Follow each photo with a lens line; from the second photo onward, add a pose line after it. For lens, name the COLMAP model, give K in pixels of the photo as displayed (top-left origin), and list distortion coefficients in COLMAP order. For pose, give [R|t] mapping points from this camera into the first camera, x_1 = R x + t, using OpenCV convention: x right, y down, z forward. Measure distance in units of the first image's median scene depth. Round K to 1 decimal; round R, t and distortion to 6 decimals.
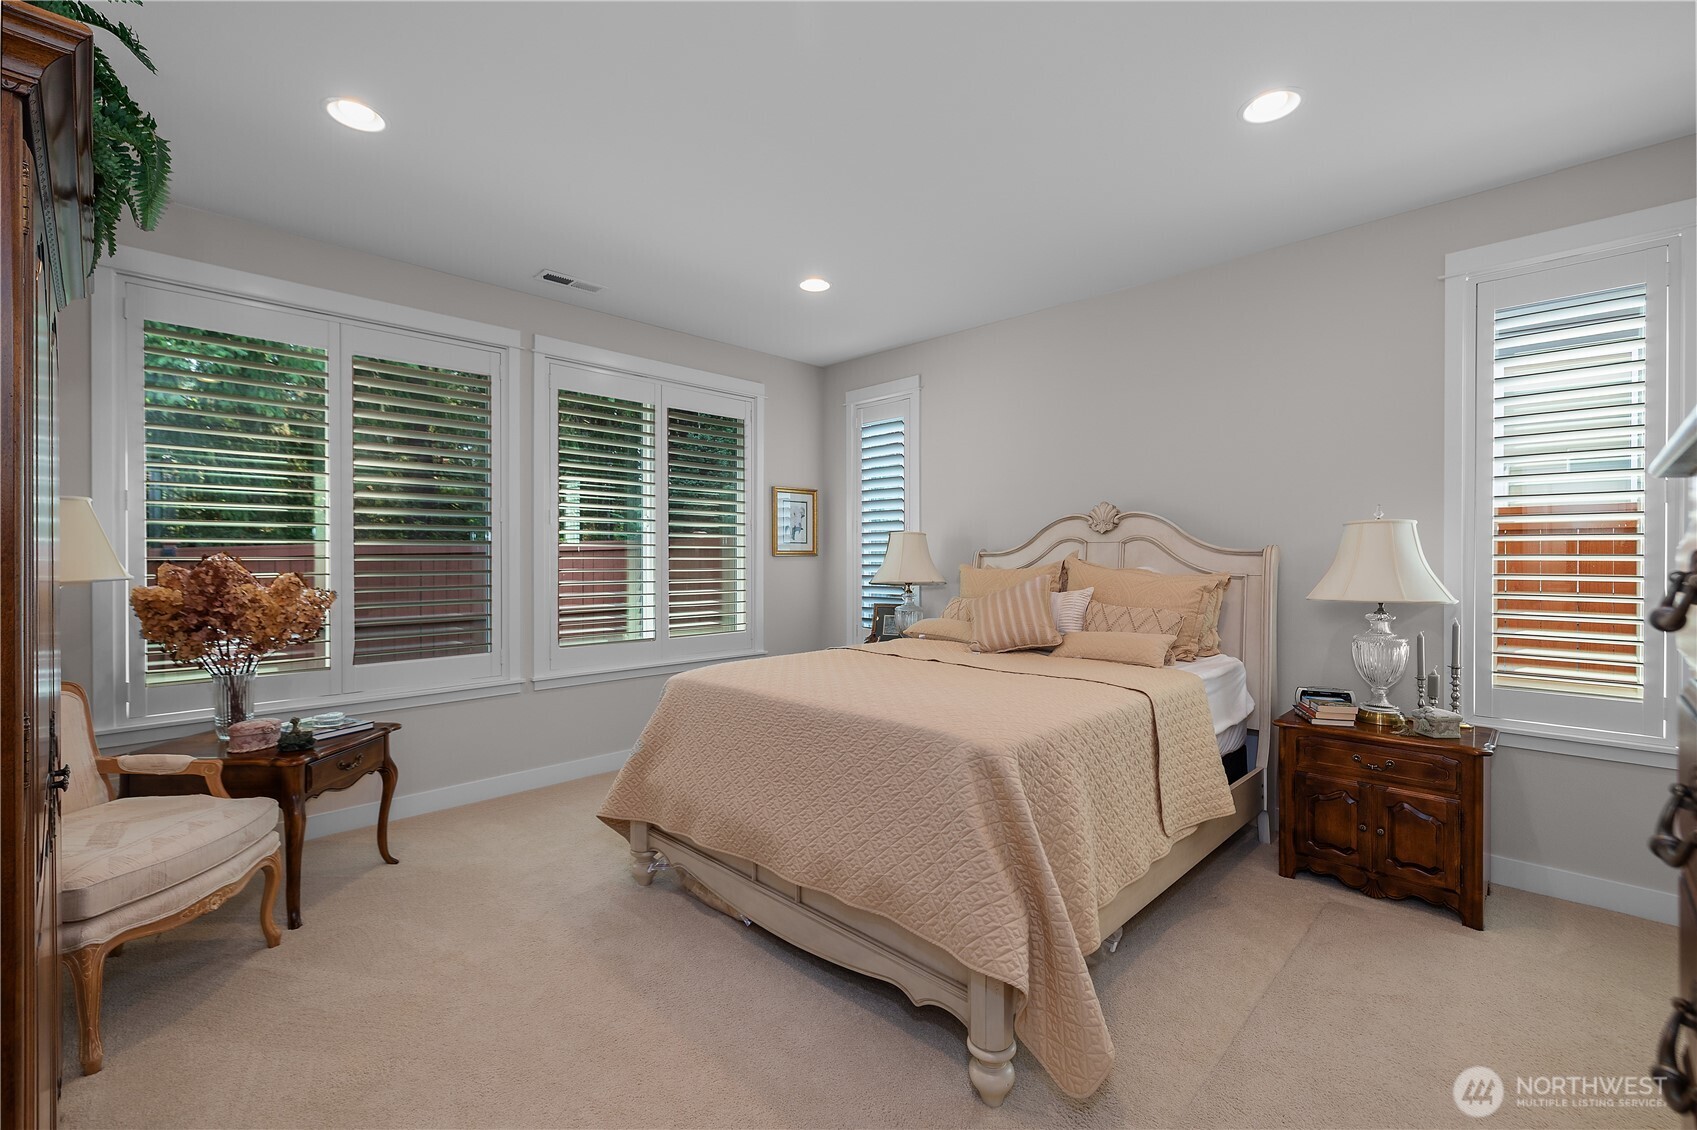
lens RADIAL K [[737.9, 0, 831.2], [0, 737.9, 563.3], [0, 0, 1]] dist [0.000813, -0.000137]
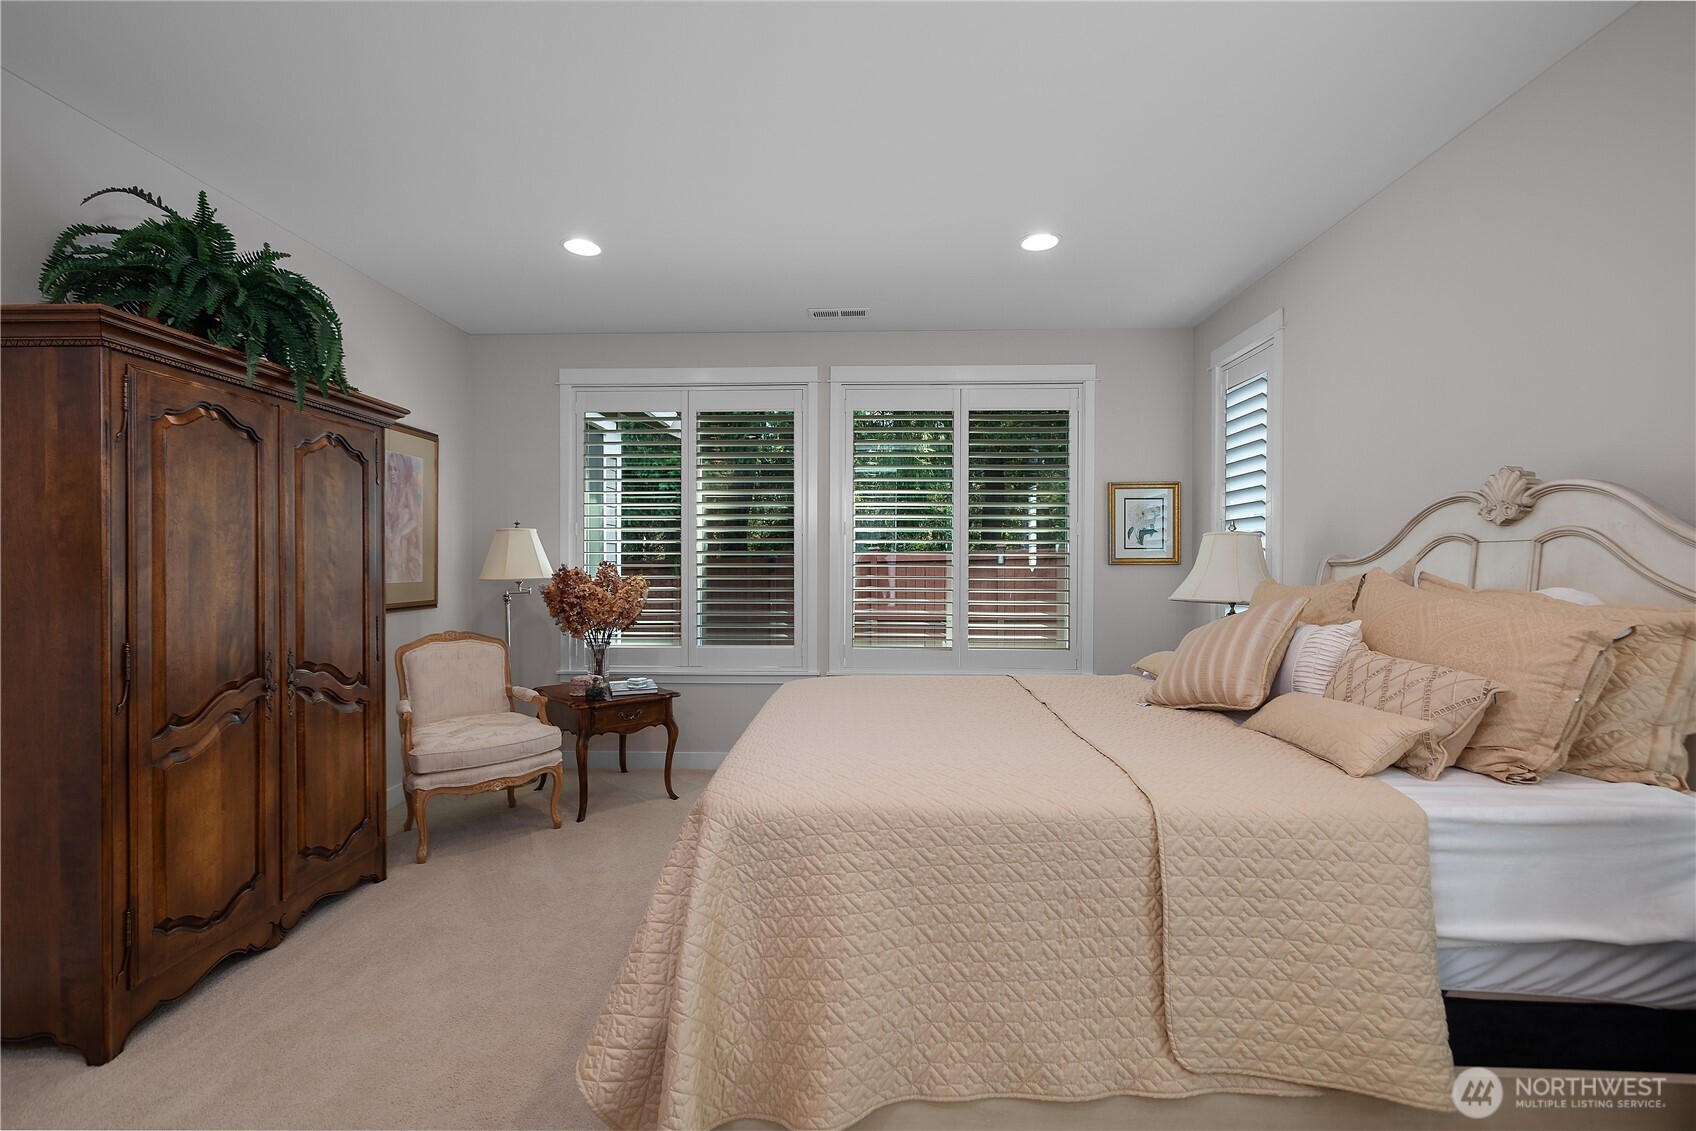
lens RADIAL K [[723.4, 0, 842.6], [0, 723.4, 571.5], [0, 0, 1]] dist [0.002949, 0.000352]
pose [[0.675273, 0.009319, -0.737509, 0.435123], [-0.008032, 0.999954, 0.005281, -0.004860], [0.737524, 0.002357, 0.675316, 0.277993]]
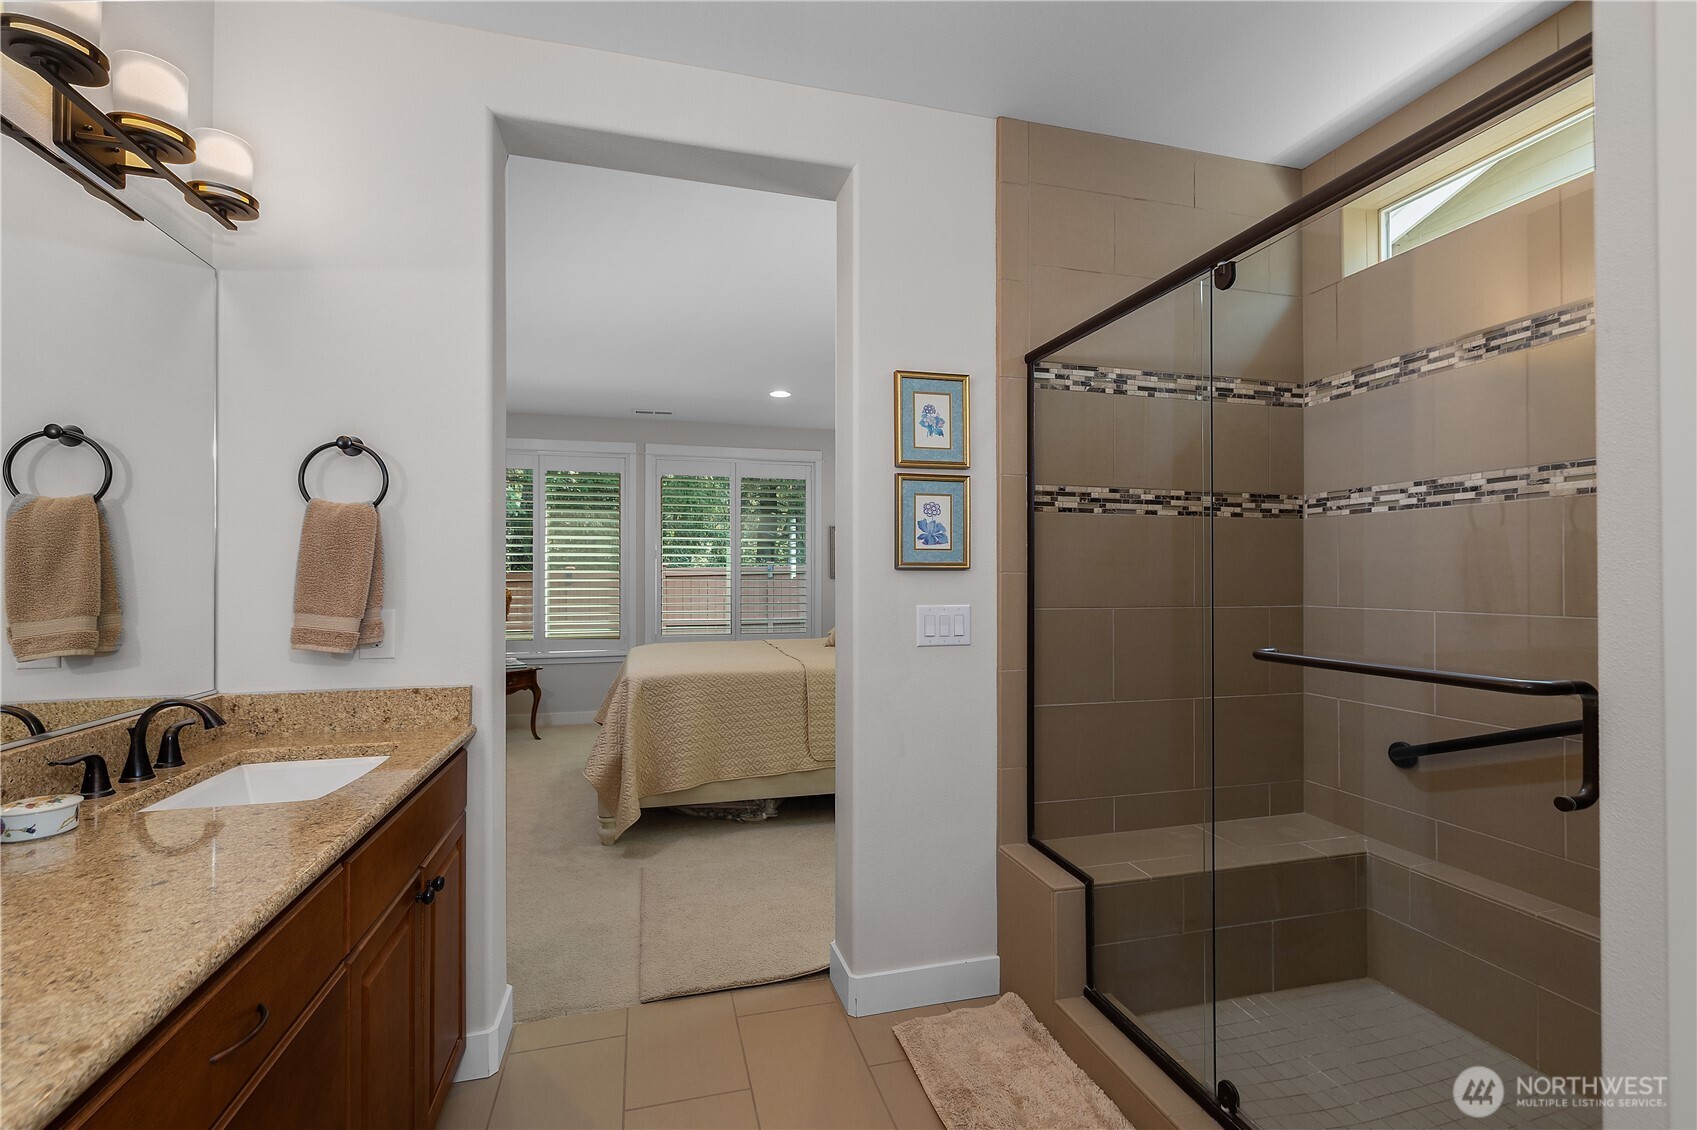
lens RADIAL K [[723.9, 0, 843.1], [0, 723.9, 571.0], [0, 0, 1]] dist [0.002949, 0.000352]
pose [[0.868113, -0.004376, -0.496347, 0.805192], [-0.003185, 0.999891, -0.014385, -0.003520], [0.496356, 0.014069, 0.868005, -0.188393]]
